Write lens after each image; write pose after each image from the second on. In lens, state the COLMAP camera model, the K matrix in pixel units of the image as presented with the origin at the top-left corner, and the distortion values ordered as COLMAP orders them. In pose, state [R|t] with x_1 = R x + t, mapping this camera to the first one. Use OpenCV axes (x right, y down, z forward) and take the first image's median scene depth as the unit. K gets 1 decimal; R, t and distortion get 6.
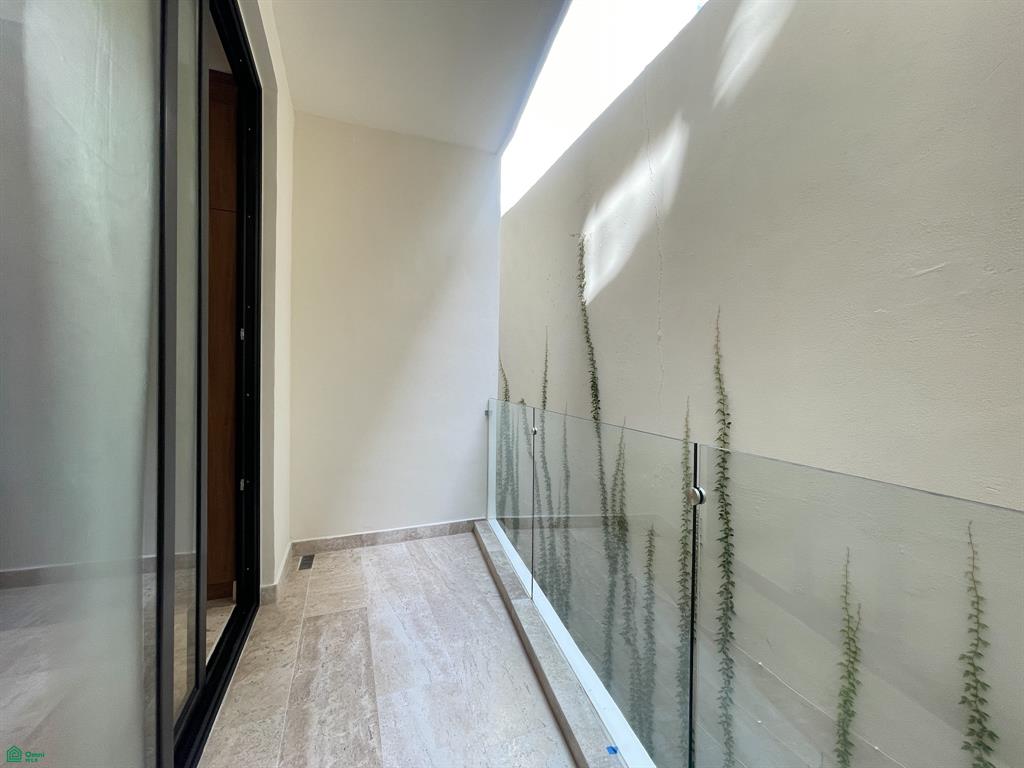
lens RADIAL K [[417.0, 0, 508.9], [0, 417.0, 387.3], [0, 0, 1]] dist [-0.000512, -0.000271]
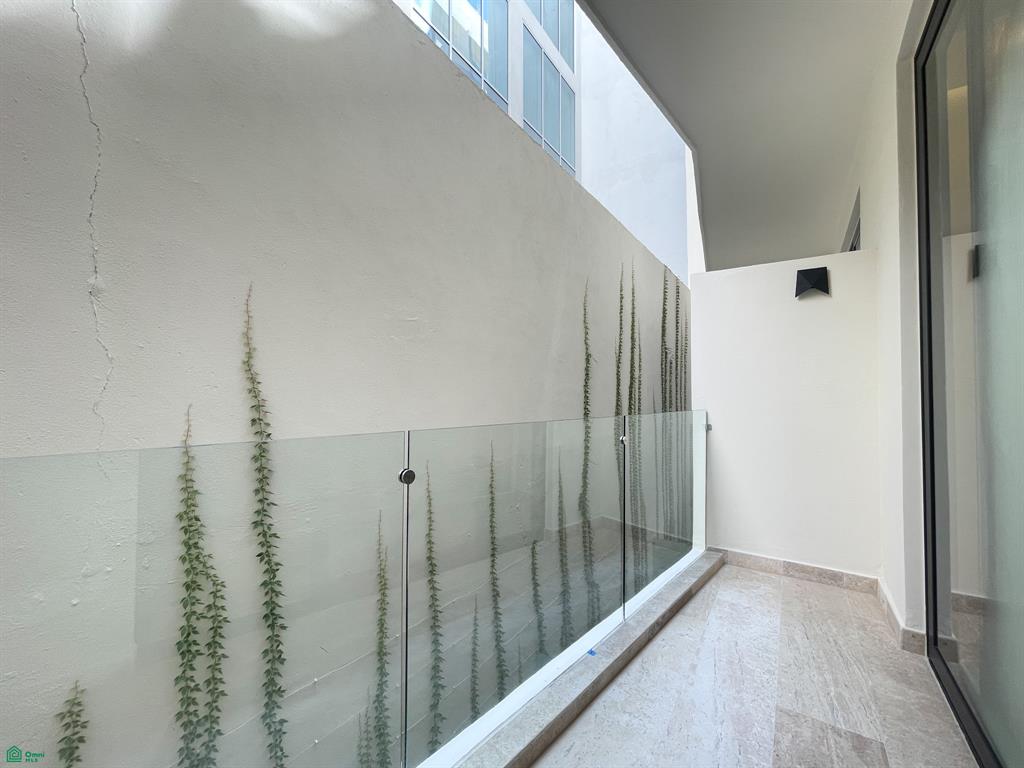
lens RADIAL K [[417.0, 0, 511.4], [0, 417.0, 386.8], [0, 0, 1]] dist [-0.000512, -0.000271]
pose [[-0.564441, 0.004018, 0.825464, -0.383688], [0.003319, 0.999991, -0.002598, -0.002261], [-0.825467, 0.001273, -0.564449, 1.032418]]
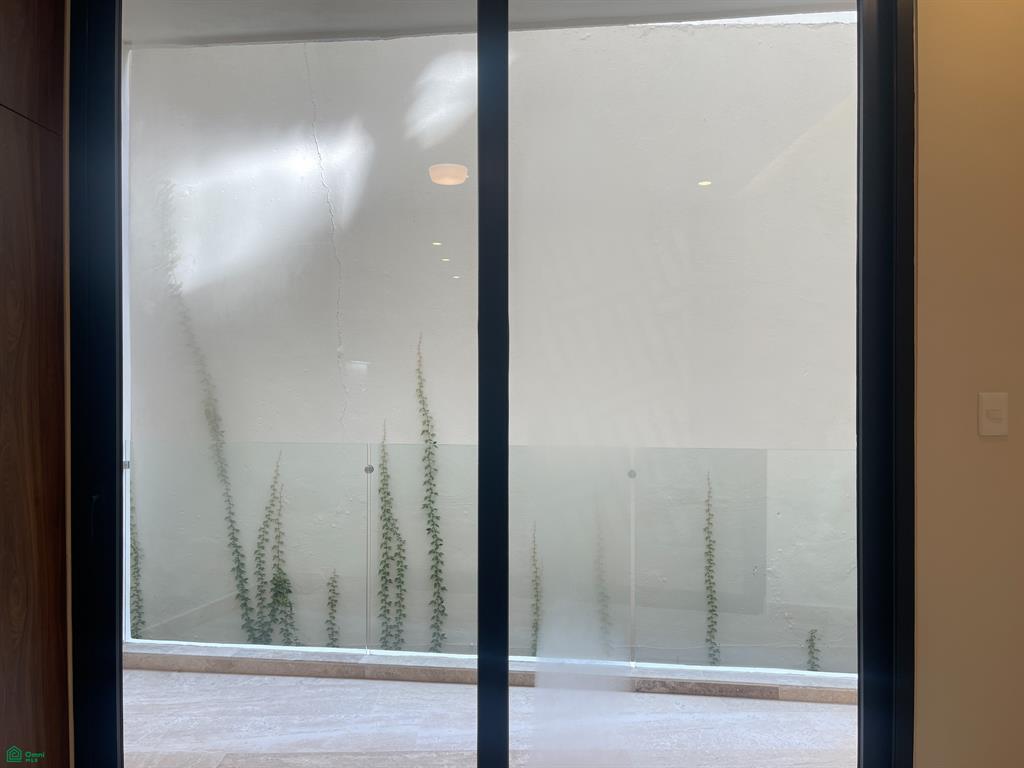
lens RADIAL K [[773.9, 0, 522.7], [0, 773.9, 383.0], [0, 0, 1]] dist [0.048839, -0.010329]
pose [[0.354769, -0.011786, 0.934880, -1.225033], [0.015075, 0.999863, 0.006885, -0.076481], [-0.934833, 0.011651, 0.354898, 0.069591]]
